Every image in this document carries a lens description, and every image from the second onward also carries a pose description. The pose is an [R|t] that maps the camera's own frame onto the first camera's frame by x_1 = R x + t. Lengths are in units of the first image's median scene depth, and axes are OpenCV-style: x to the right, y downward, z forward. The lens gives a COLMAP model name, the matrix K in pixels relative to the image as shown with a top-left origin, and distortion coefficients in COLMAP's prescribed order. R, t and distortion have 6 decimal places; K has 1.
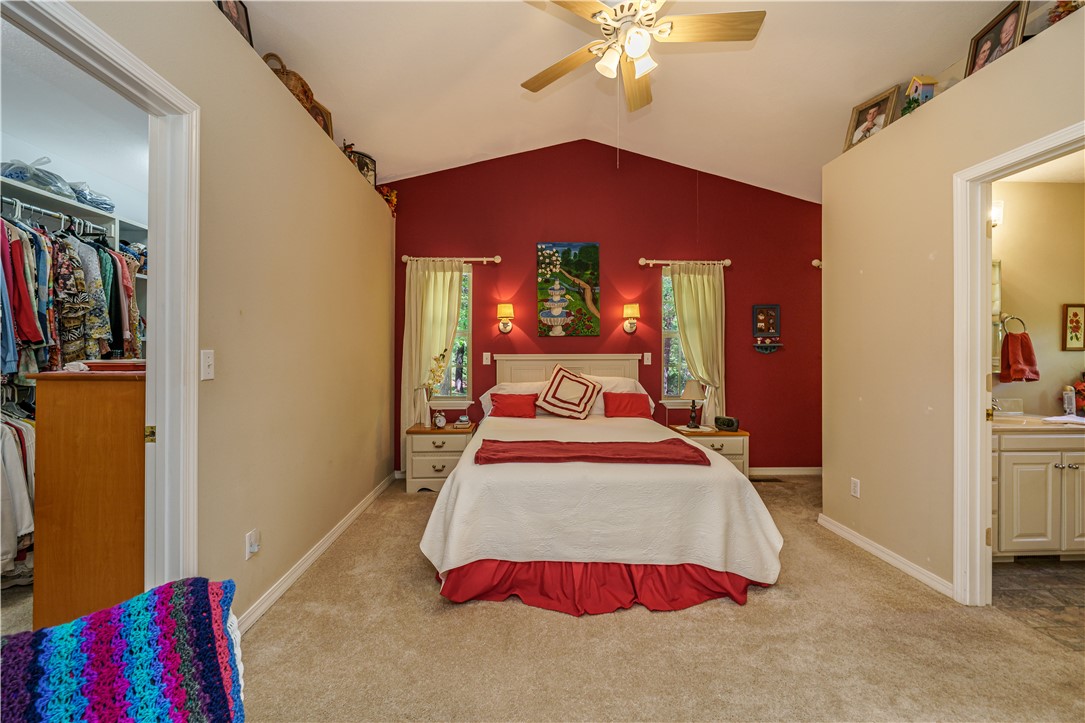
lens RADIAL K [[442.0, 0, 542.2], [0, 442.0, 353.4], [0, 0, 1]] dist [-0.002982, 0.000112]
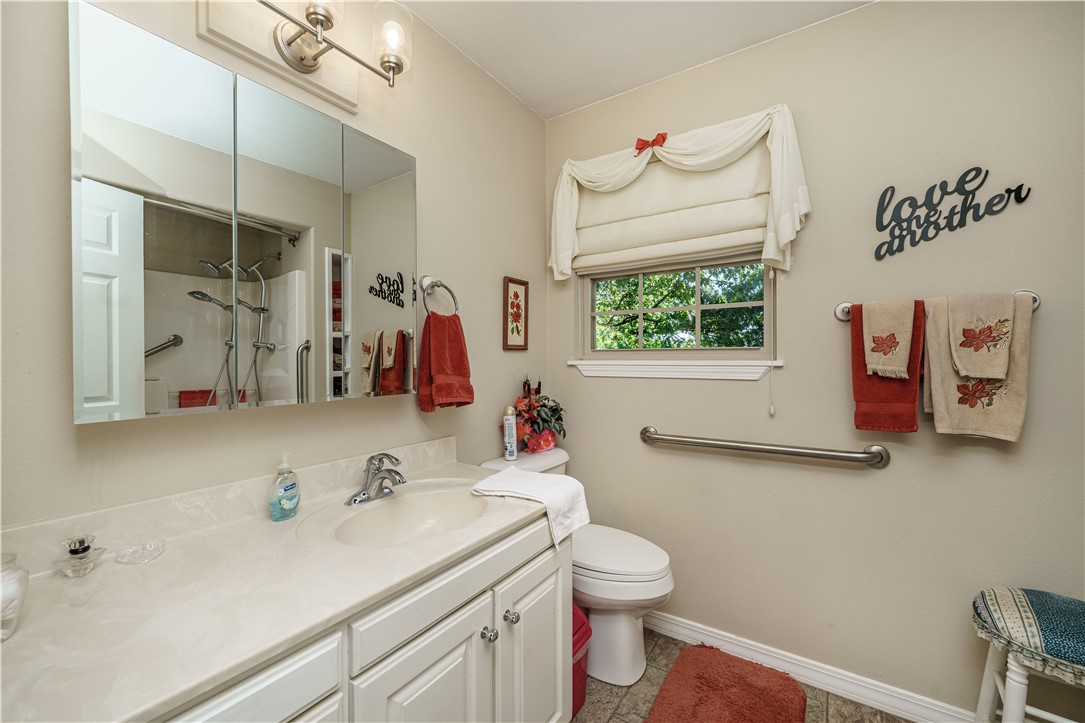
lens RADIAL K [[442.0, 0, 542.5], [0, 442.0, 359.9], [0, 0, 1]] dist [-0.002982, 0.000112]
pose [[0.596077, -0.003053, 0.802921, 0.696232], [0.003376, 0.999993, 0.001296, 0.008818], [-0.802920, 0.001938, 0.596084, 0.568290]]
